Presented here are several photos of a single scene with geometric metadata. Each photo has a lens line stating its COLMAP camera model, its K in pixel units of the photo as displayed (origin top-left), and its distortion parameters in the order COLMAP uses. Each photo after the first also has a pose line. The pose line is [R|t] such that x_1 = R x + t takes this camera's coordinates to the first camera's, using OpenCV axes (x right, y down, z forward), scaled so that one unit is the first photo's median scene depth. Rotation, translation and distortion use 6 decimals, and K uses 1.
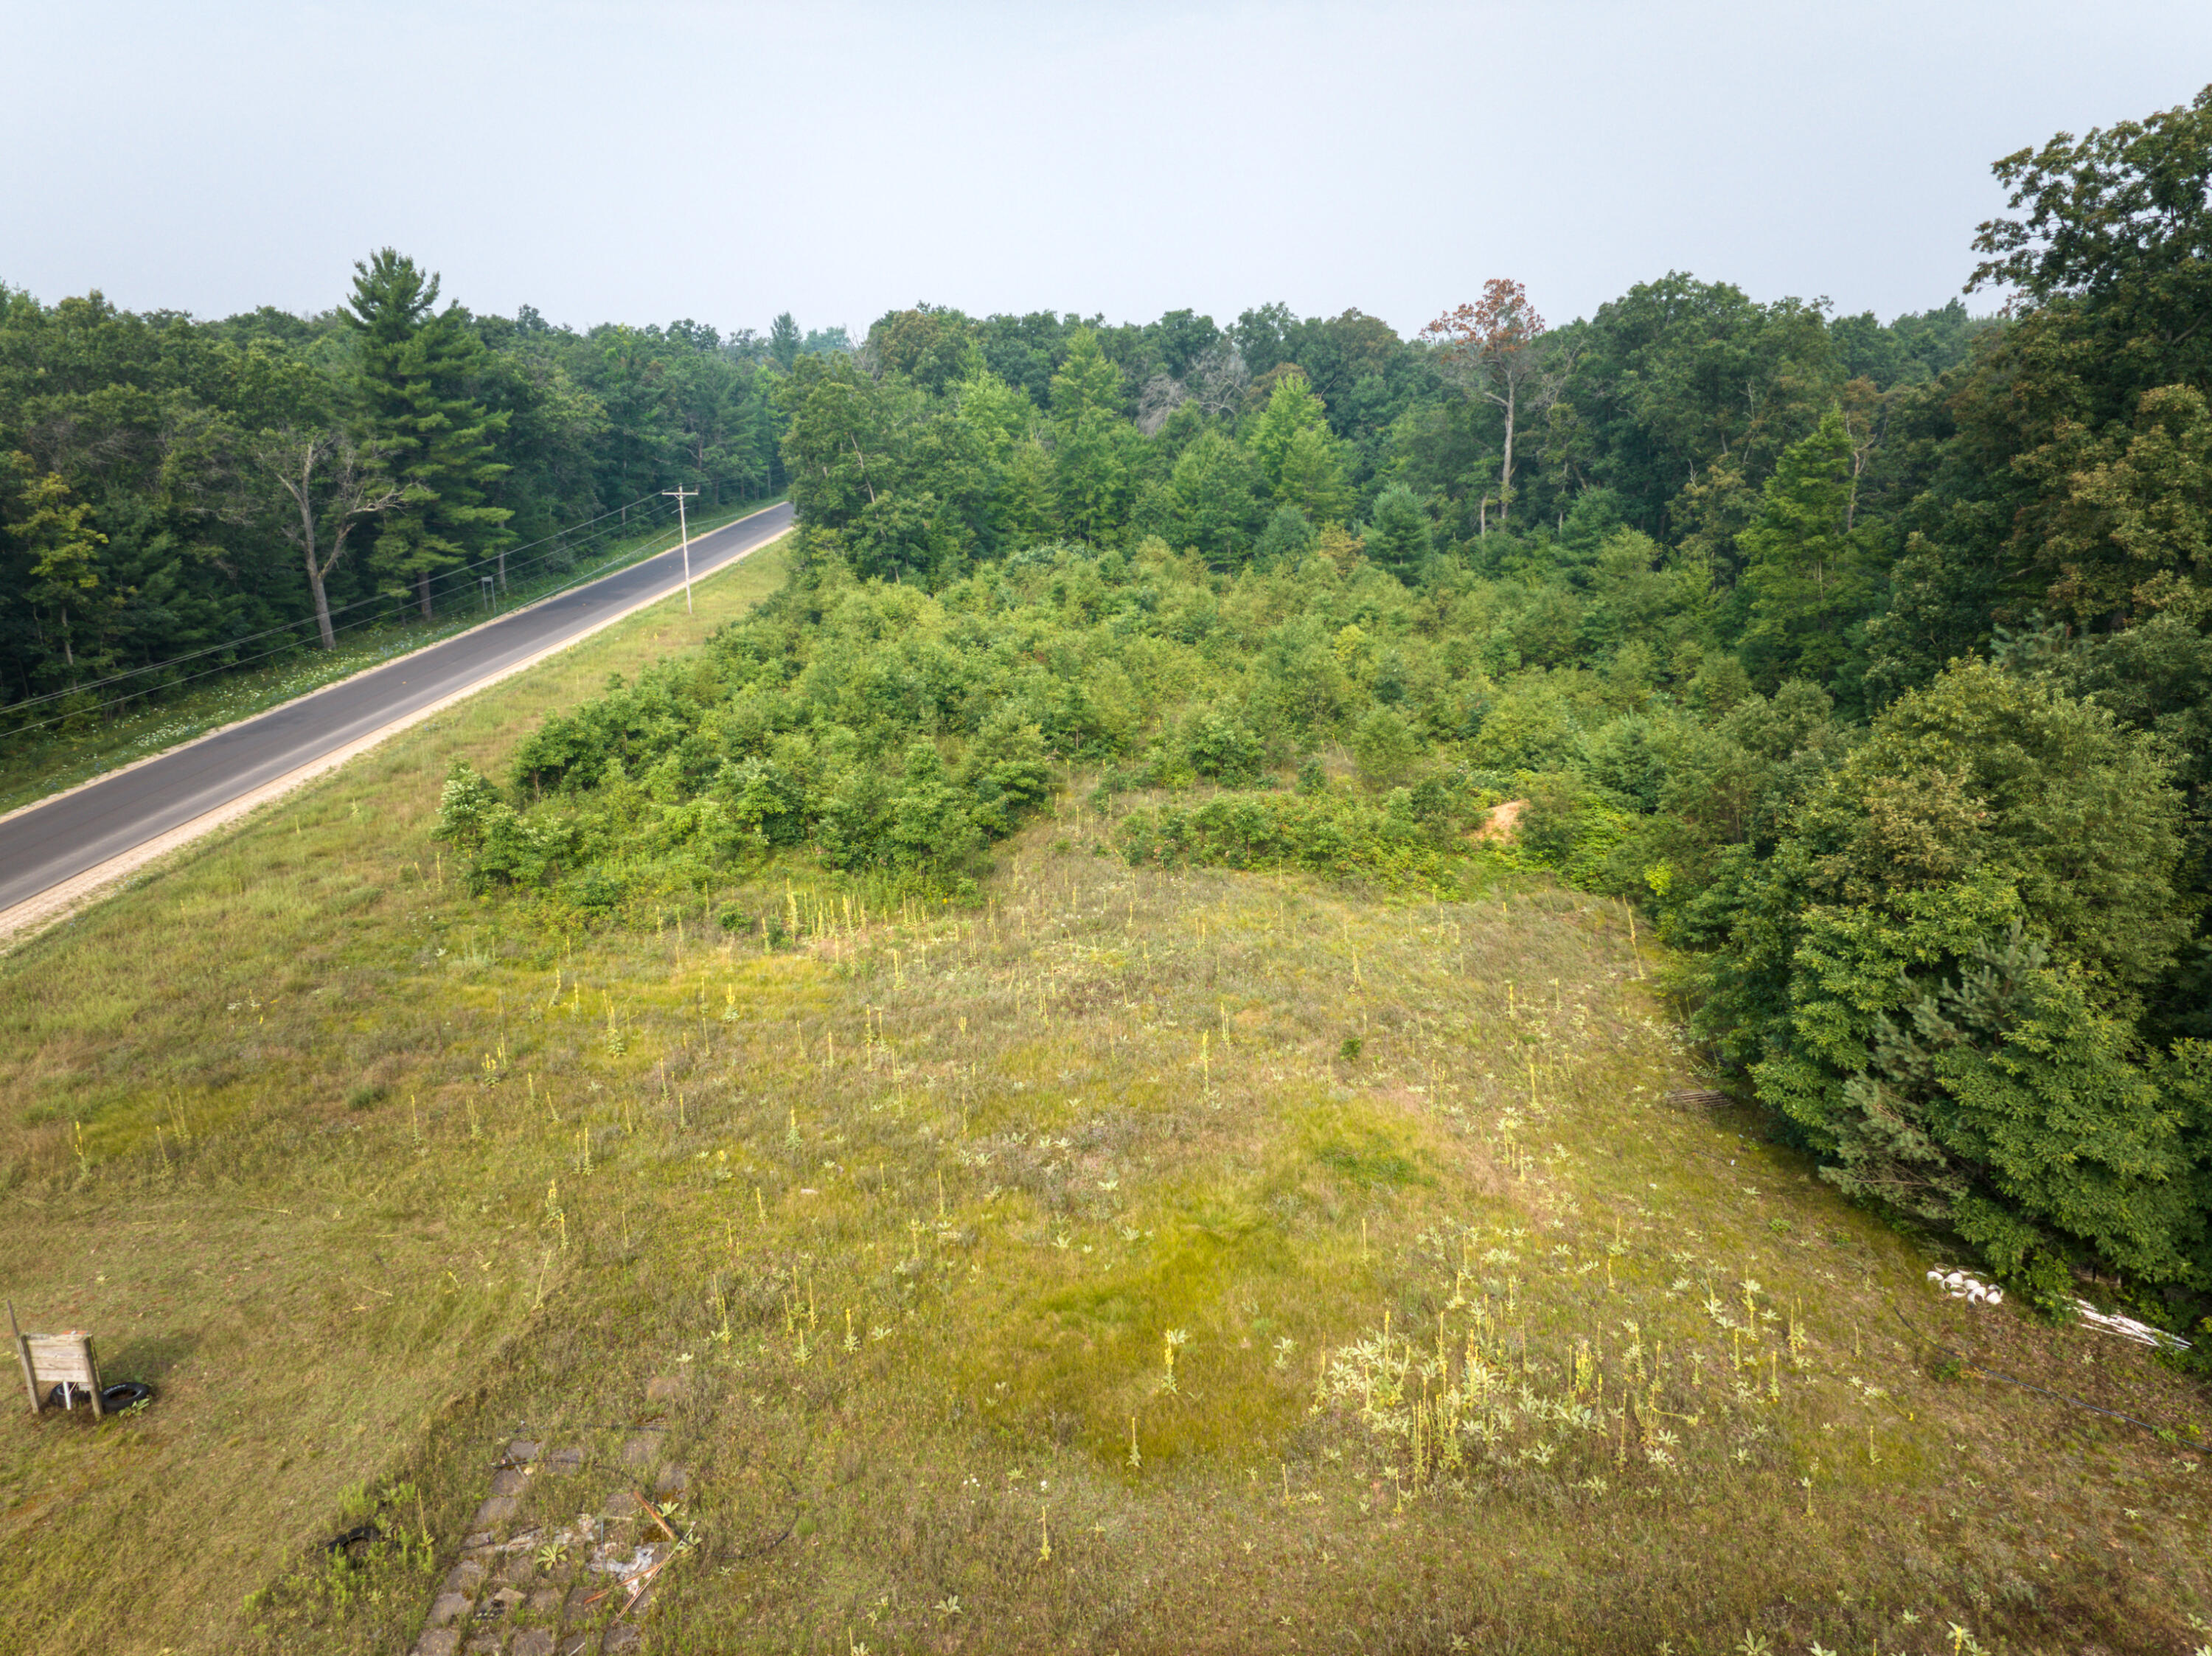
lens RADIAL K [[1459.3, 0, 1106.0], [0, 1459.3, 828.0], [0, 0, 1]] dist [0.024942, -0.005212]
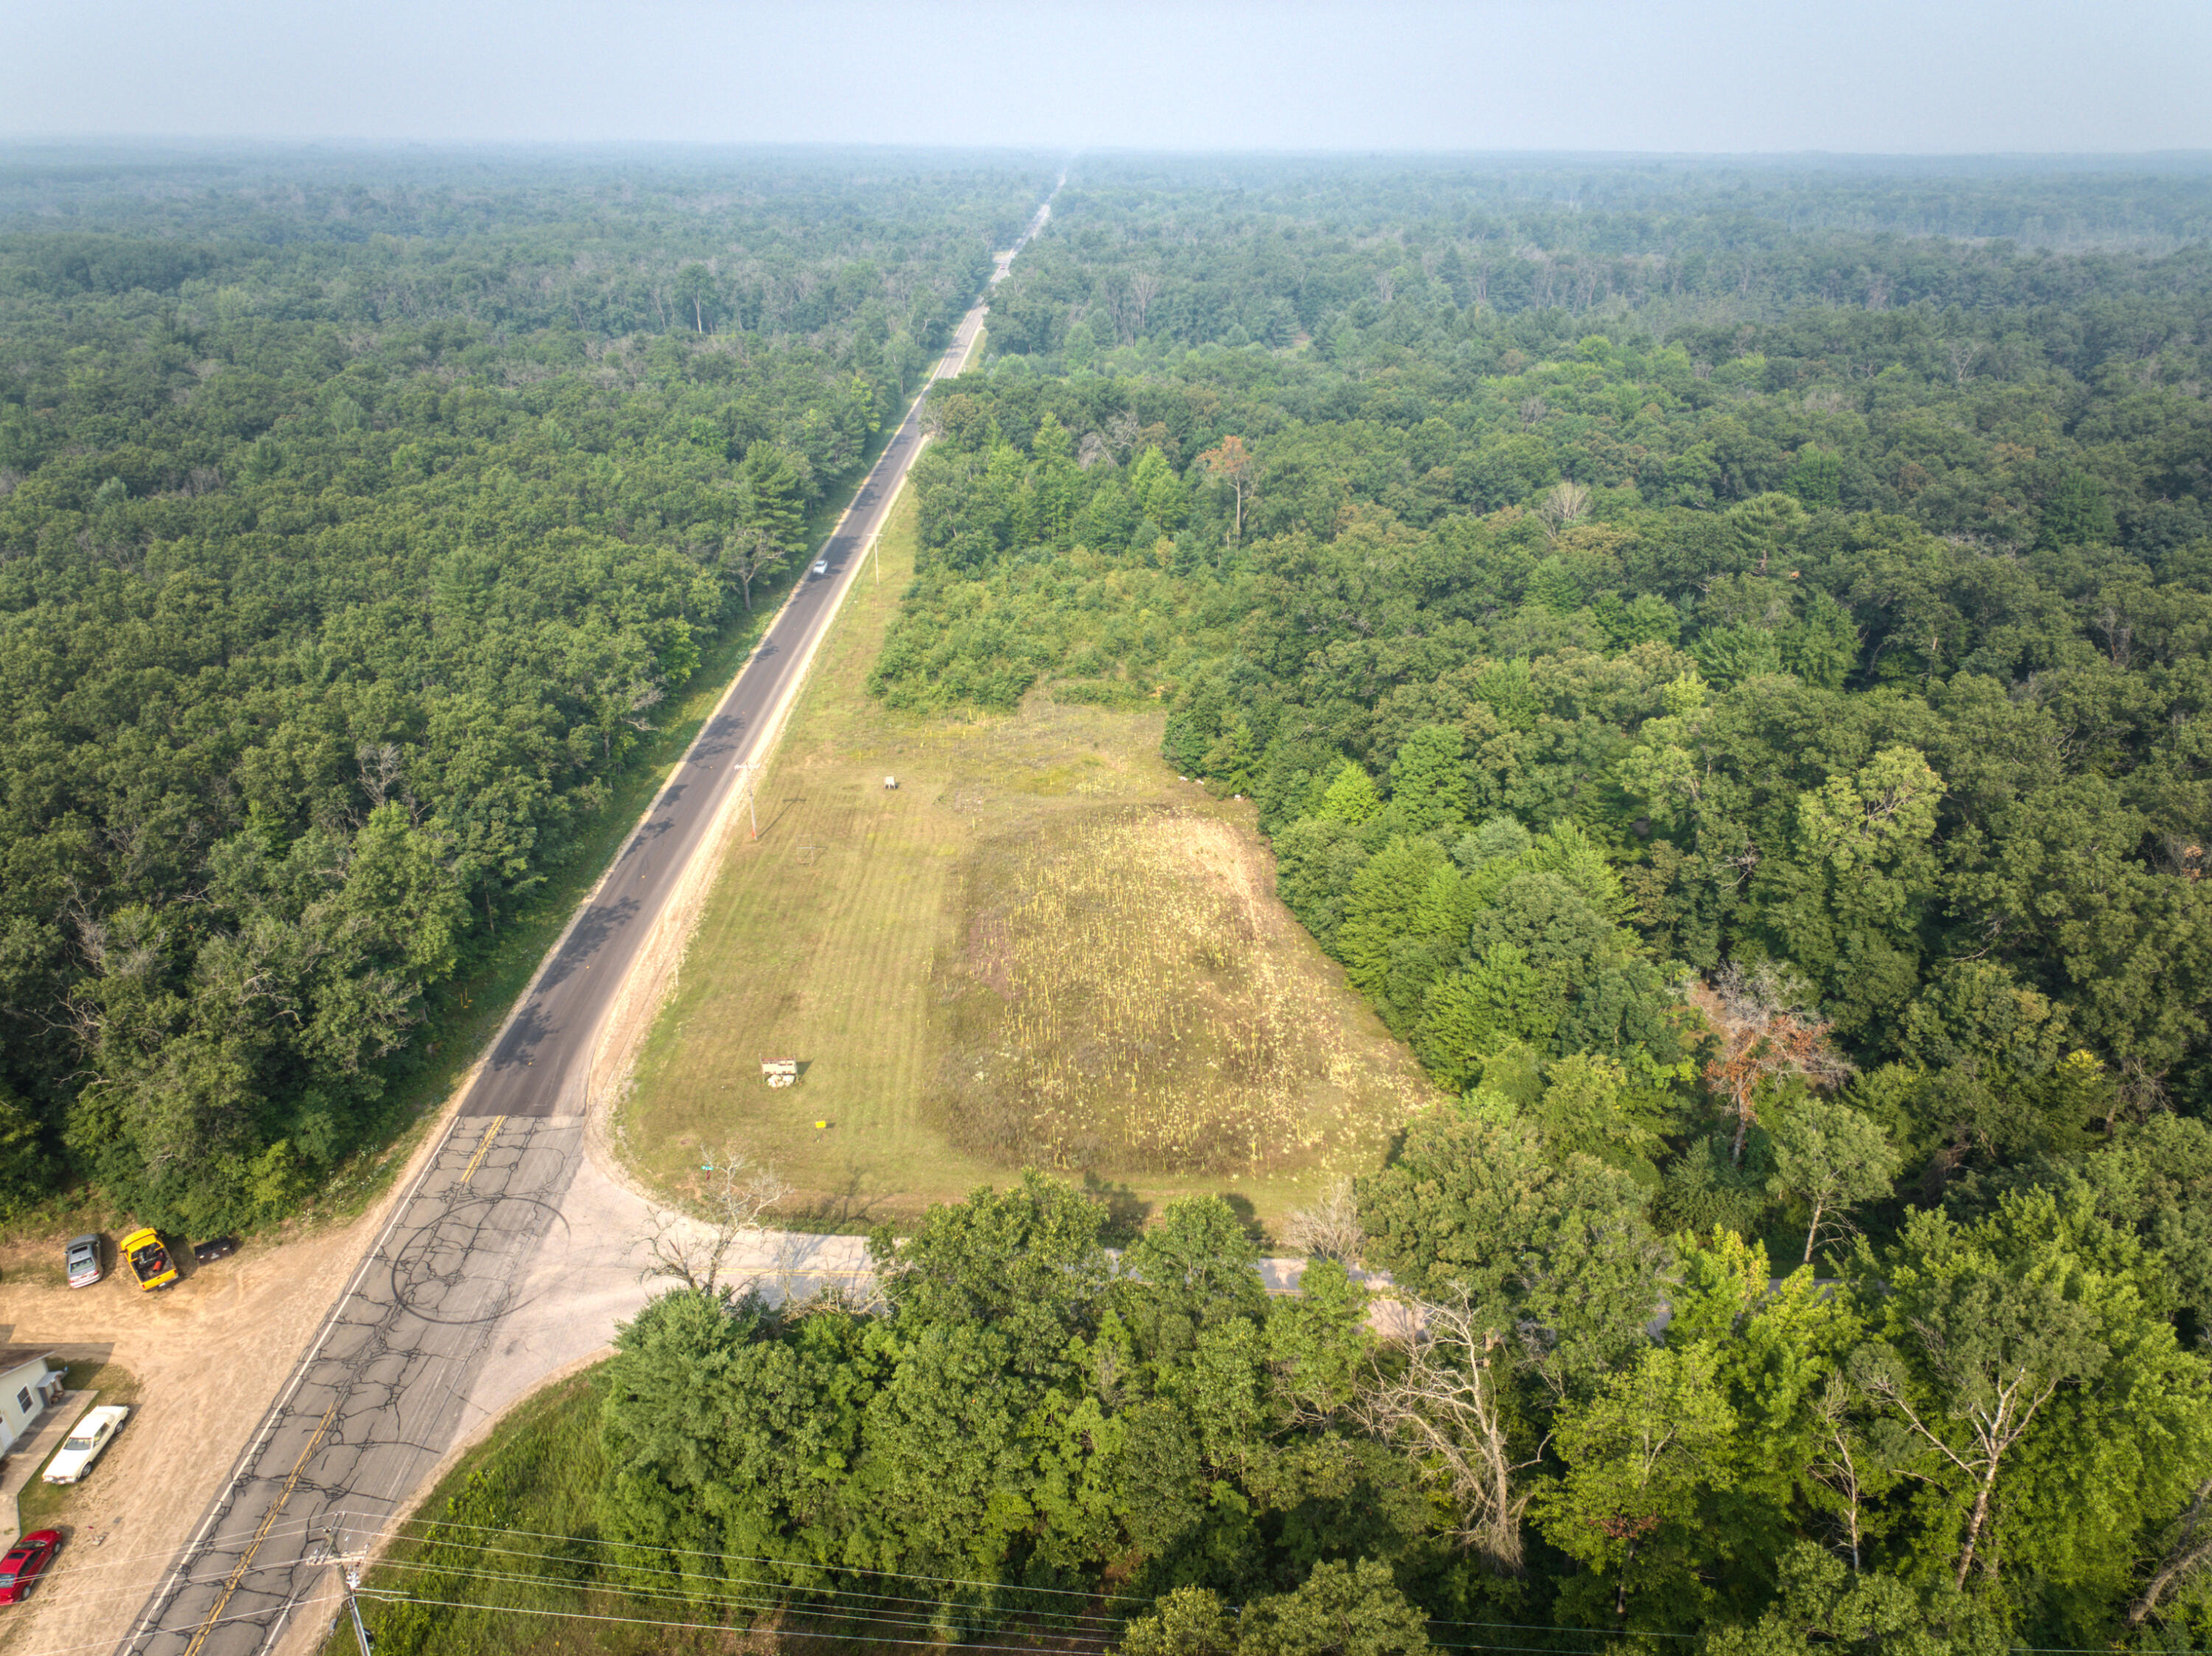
lens RADIAL K [[1459.3, 0, 1106.0], [0, 1459.3, 828.0], [0, 0, 1]] dist [0.024942, -0.005212]
pose [[0.999901, 0.002229, 0.013898, 0.043984], [-0.004075, 0.990936, 0.134275, -0.073841], [-0.013473, -0.134318, 0.990847, -1.275508]]
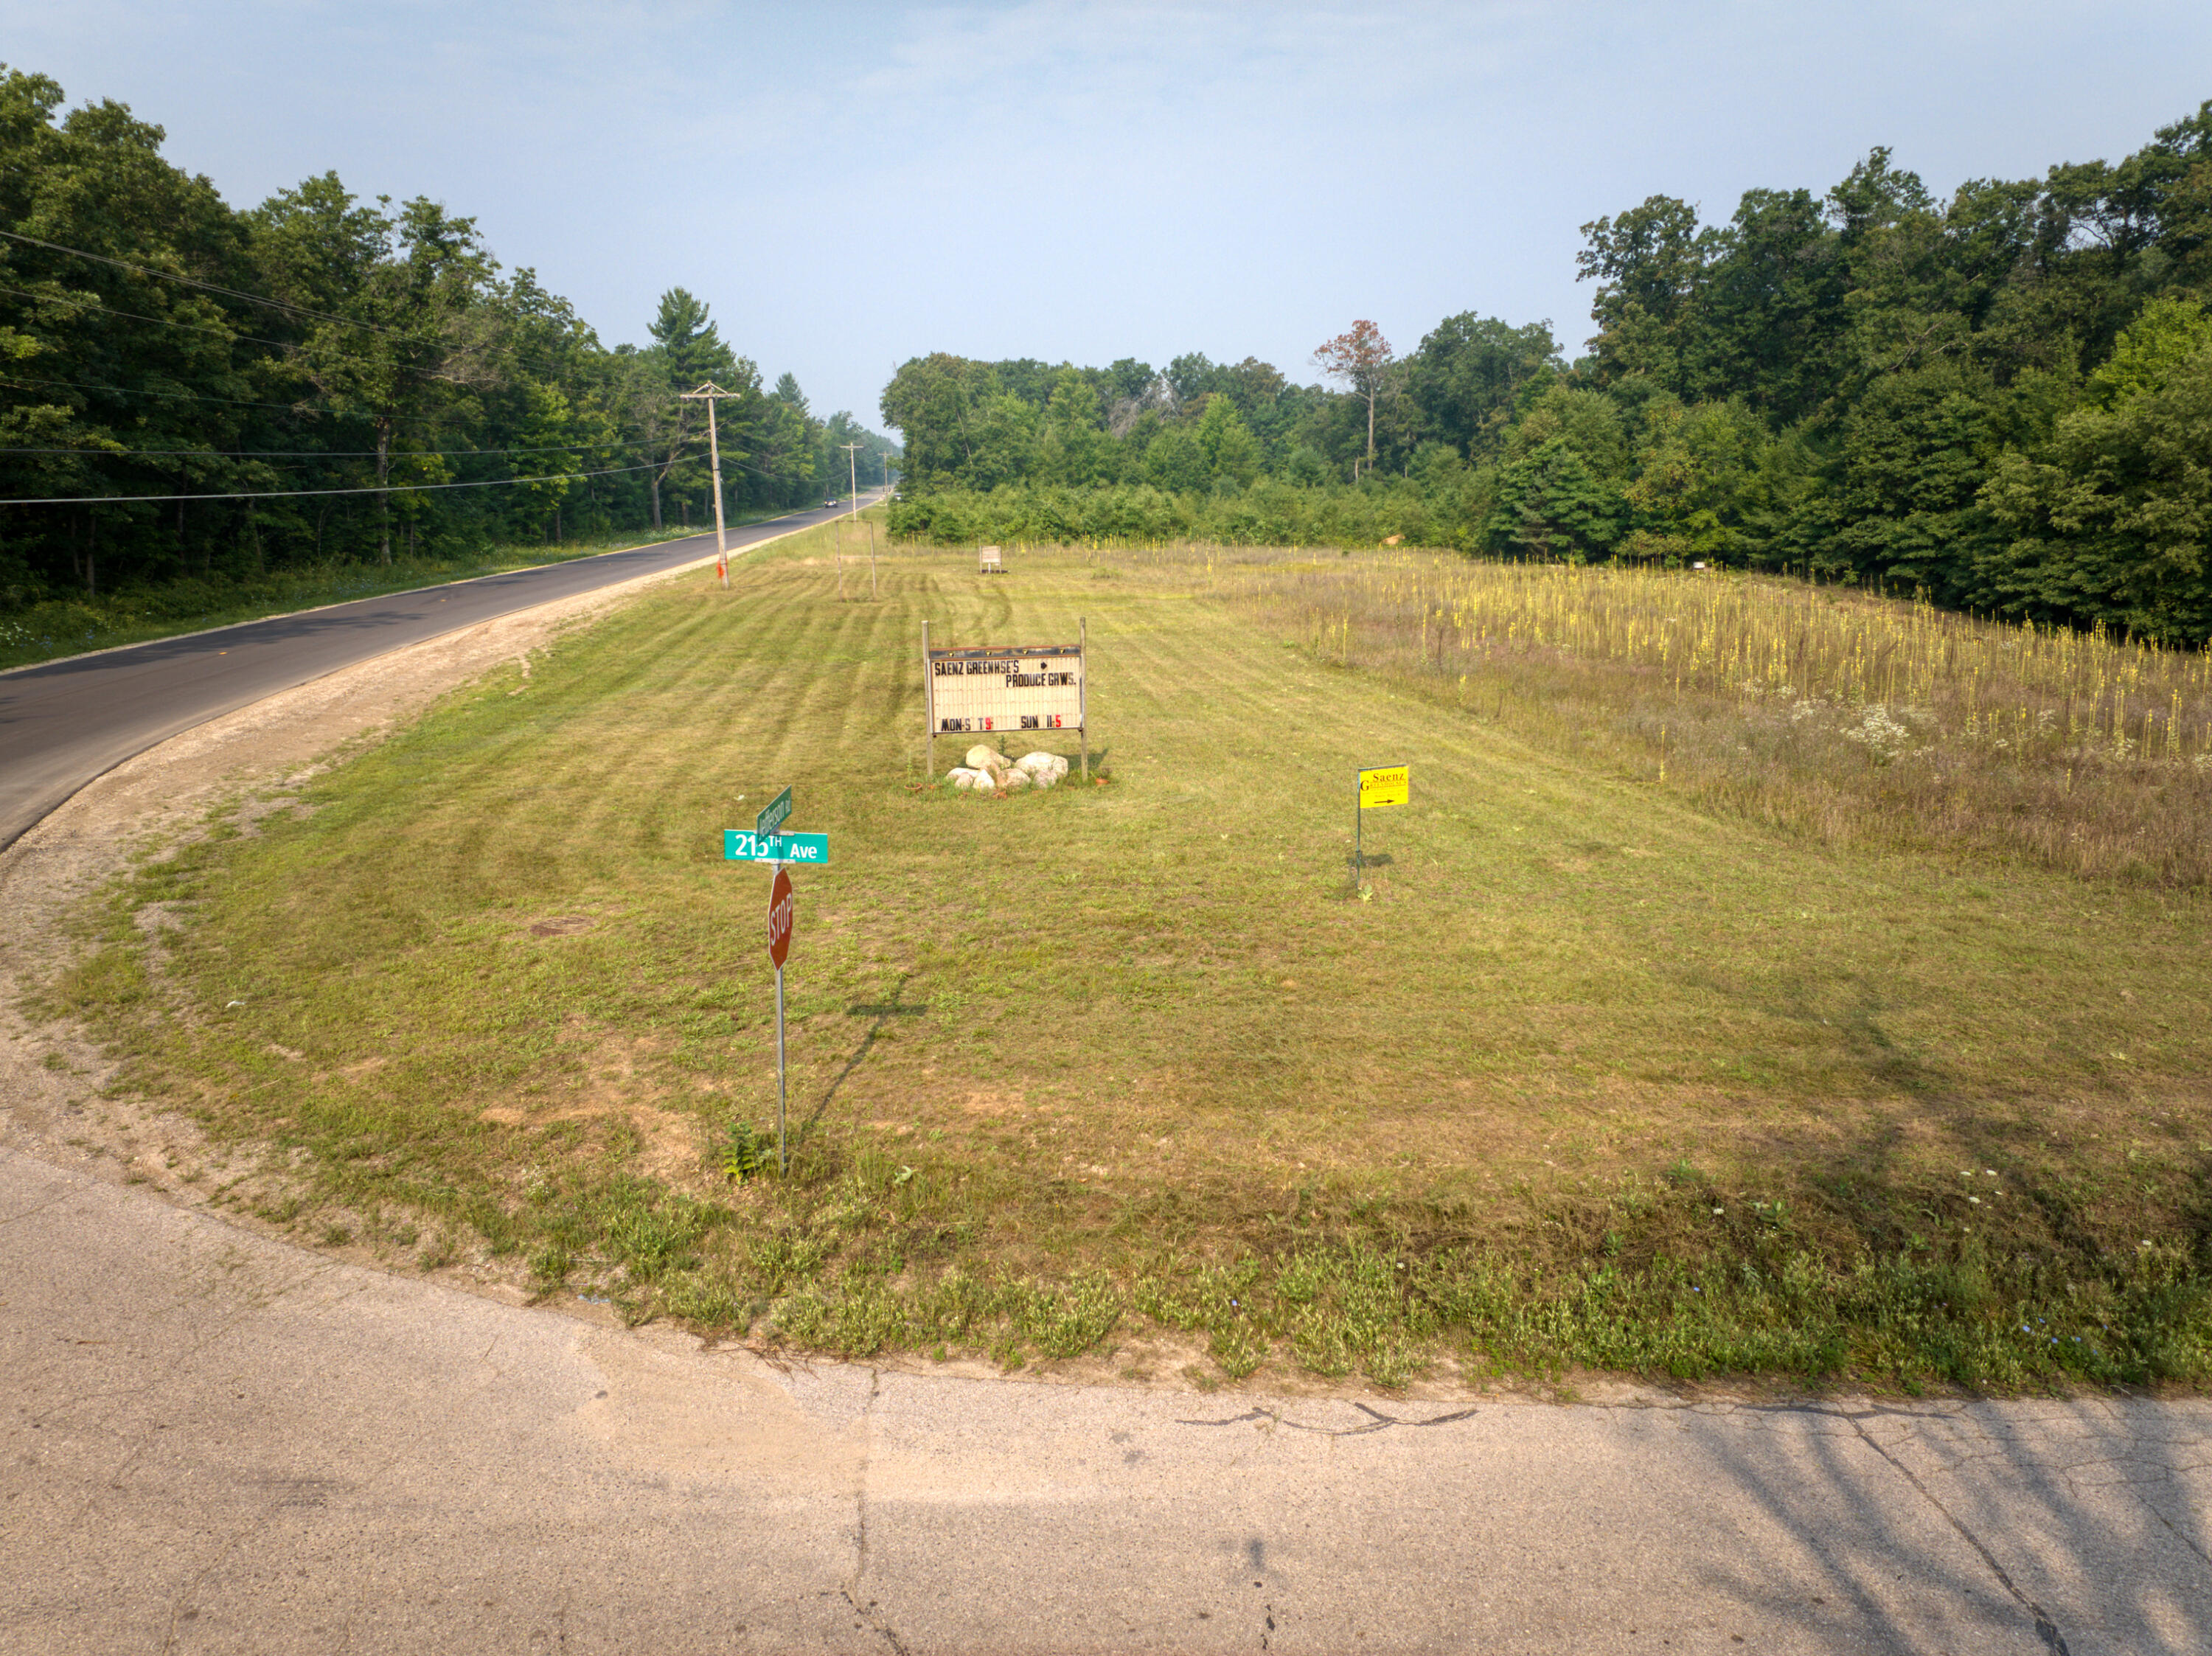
lens RADIAL K [[1459.3, 0, 1106.0], [0, 1459.3, 828.0], [0, 0, 1]] dist [0.024942, -0.005212]
pose [[0.994601, -0.023959, 0.100967, -0.172493], [0.030866, 0.997248, -0.067407, 0.260735], [-0.099075, 0.070159, 0.992604, -0.484603]]
